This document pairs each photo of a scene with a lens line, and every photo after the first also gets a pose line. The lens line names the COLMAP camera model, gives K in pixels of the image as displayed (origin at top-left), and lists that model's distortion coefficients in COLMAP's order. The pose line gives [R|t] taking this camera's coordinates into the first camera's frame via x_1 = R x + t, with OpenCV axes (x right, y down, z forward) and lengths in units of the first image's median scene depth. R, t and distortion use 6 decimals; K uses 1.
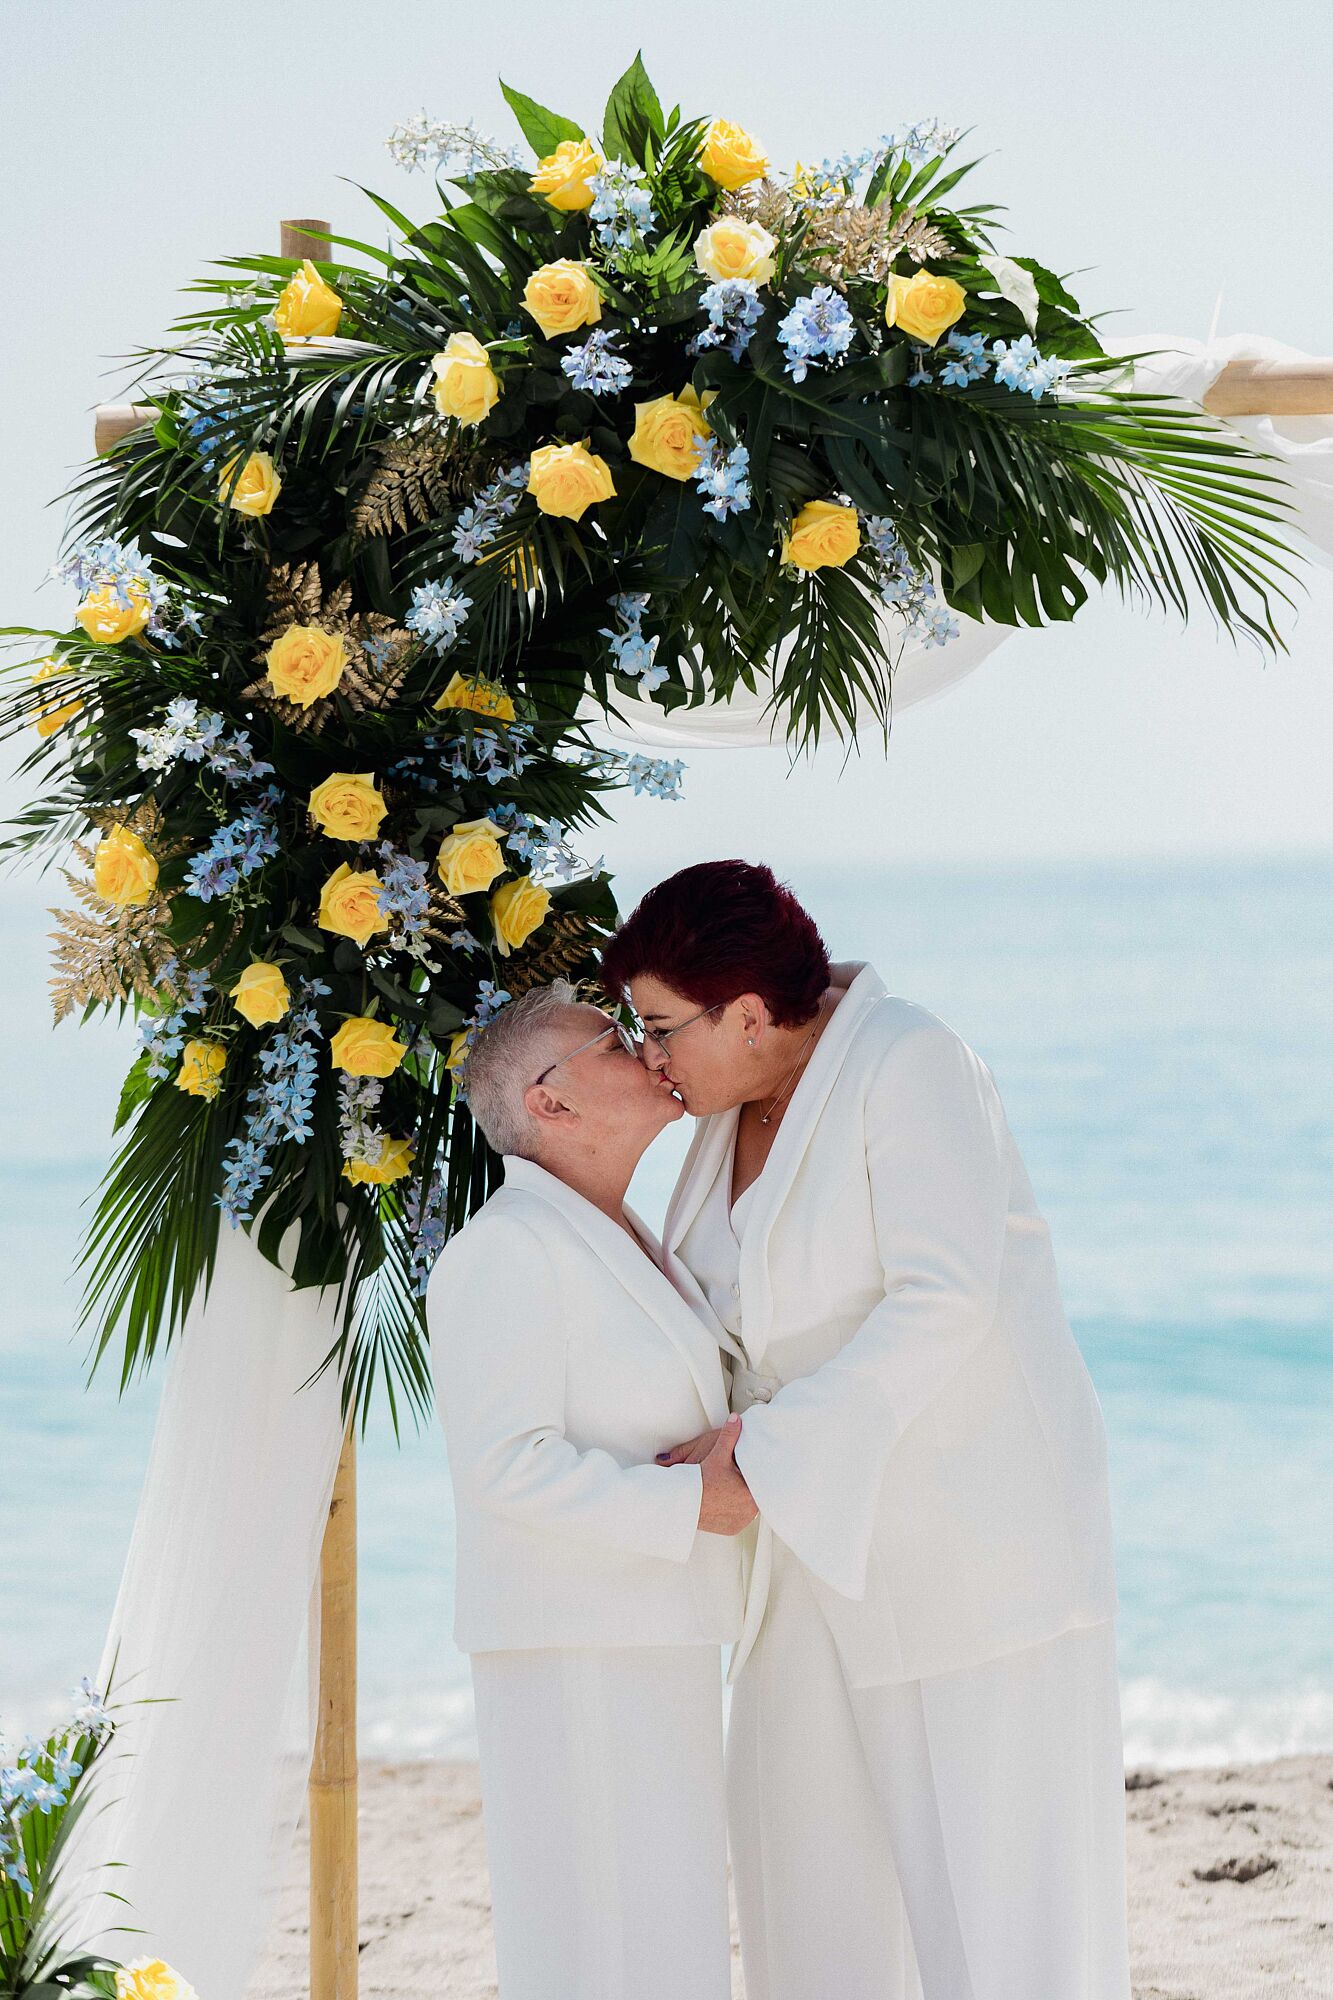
lens RADIAL K [[5121.3, 0, 666.5], [0, 5121.3, 1000.0], [0, 0, 1]] dist [-0.037675, 0.752644]
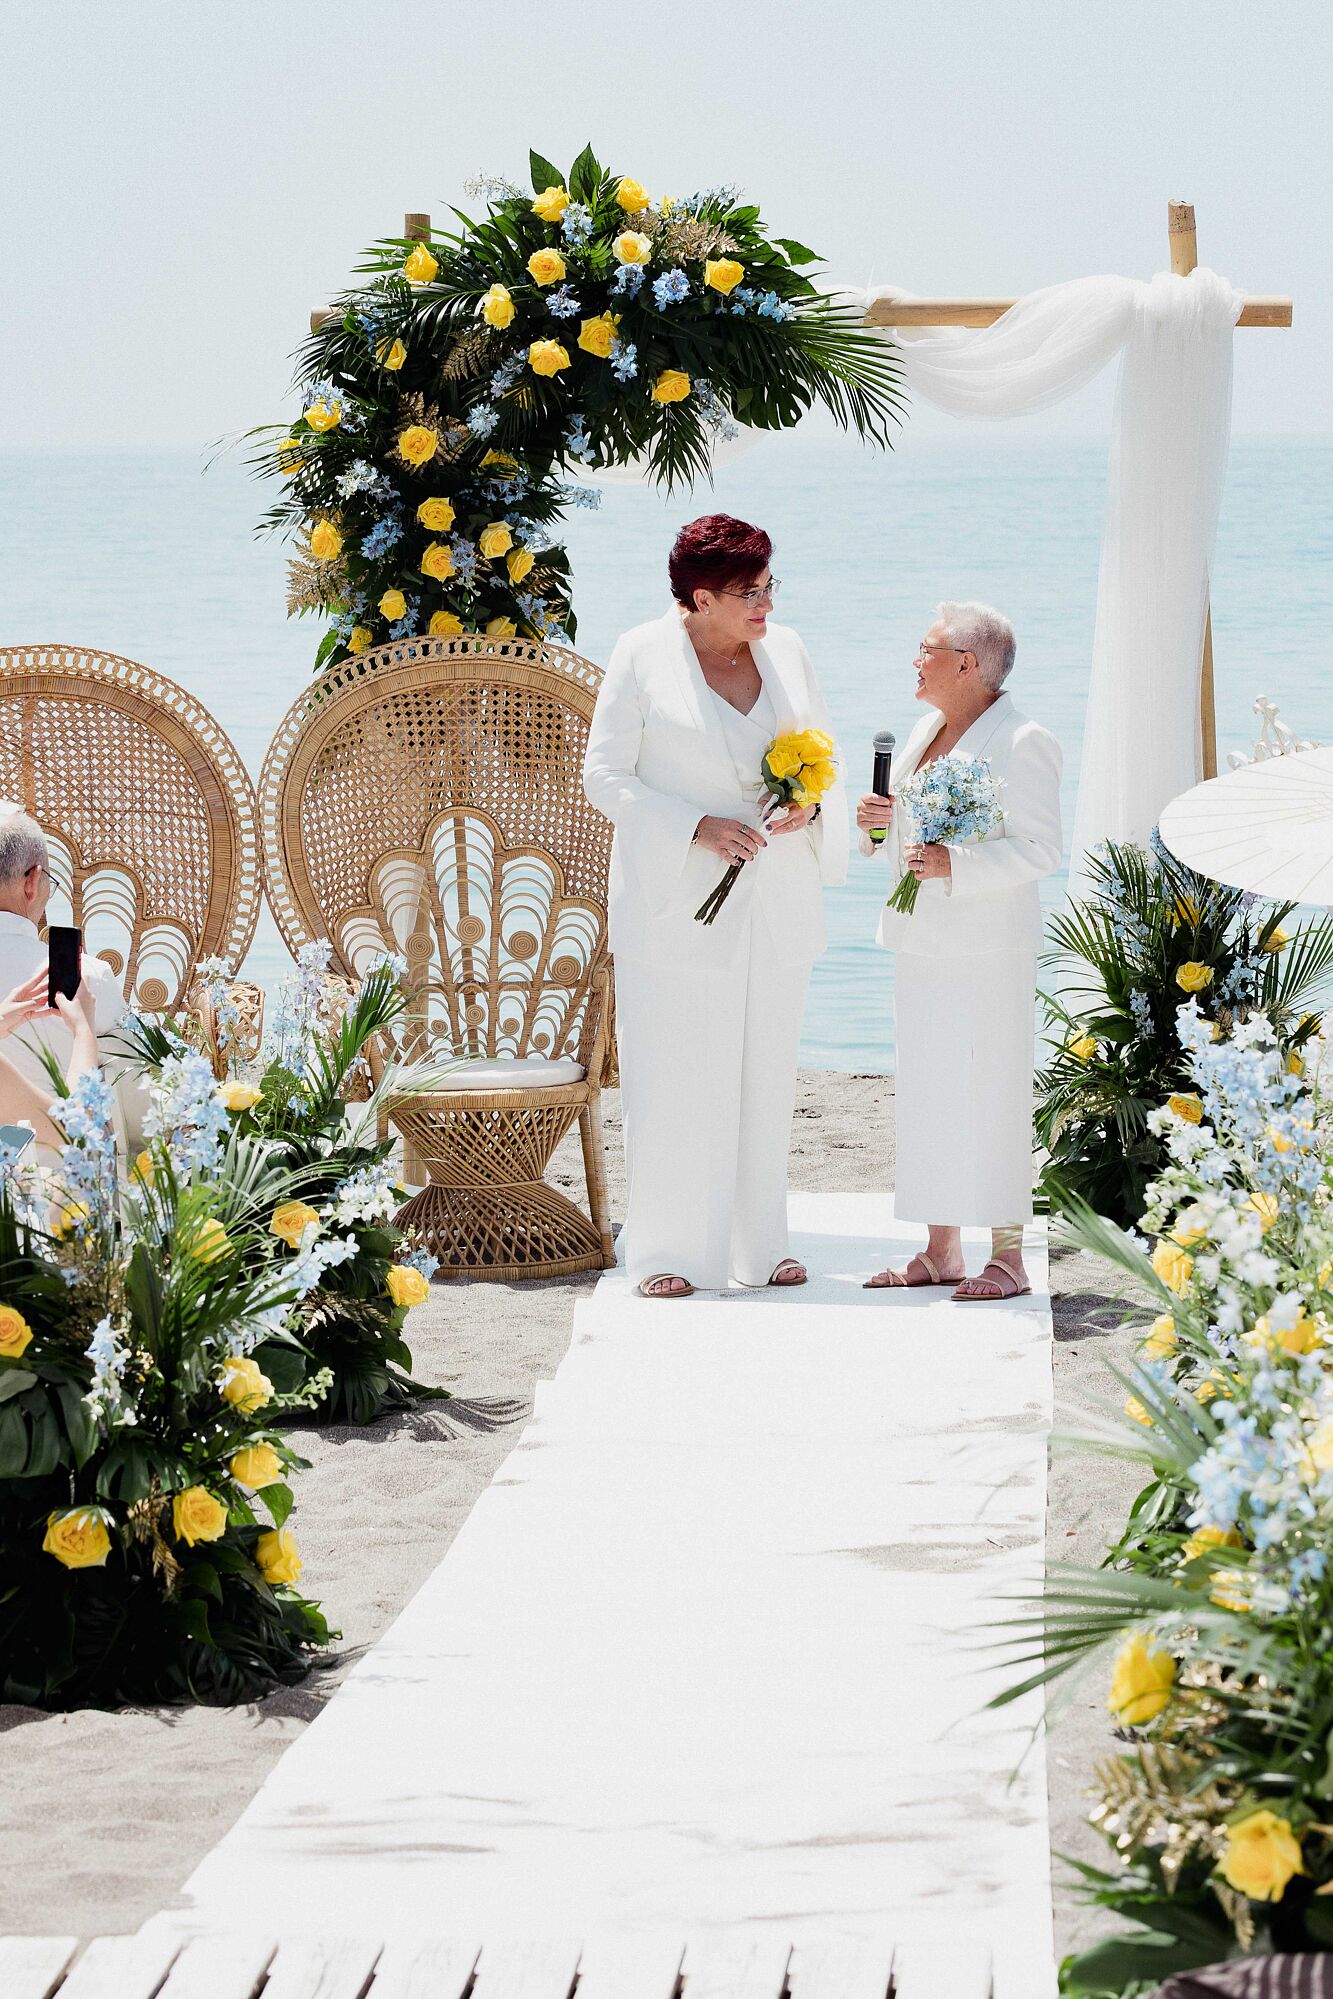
lens RADIAL K [[5118.7, 0, 666.5], [0, 5118.7, 999.5], [0, 0, 1]] dist [-0.037675, 0.752644]
pose [[0.999653, 0.022392, 0.013897, 0.005483], [-0.023348, 0.997065, 0.072919, 0.004438], [-0.012223, -0.073219, 0.997241, -1.055119]]
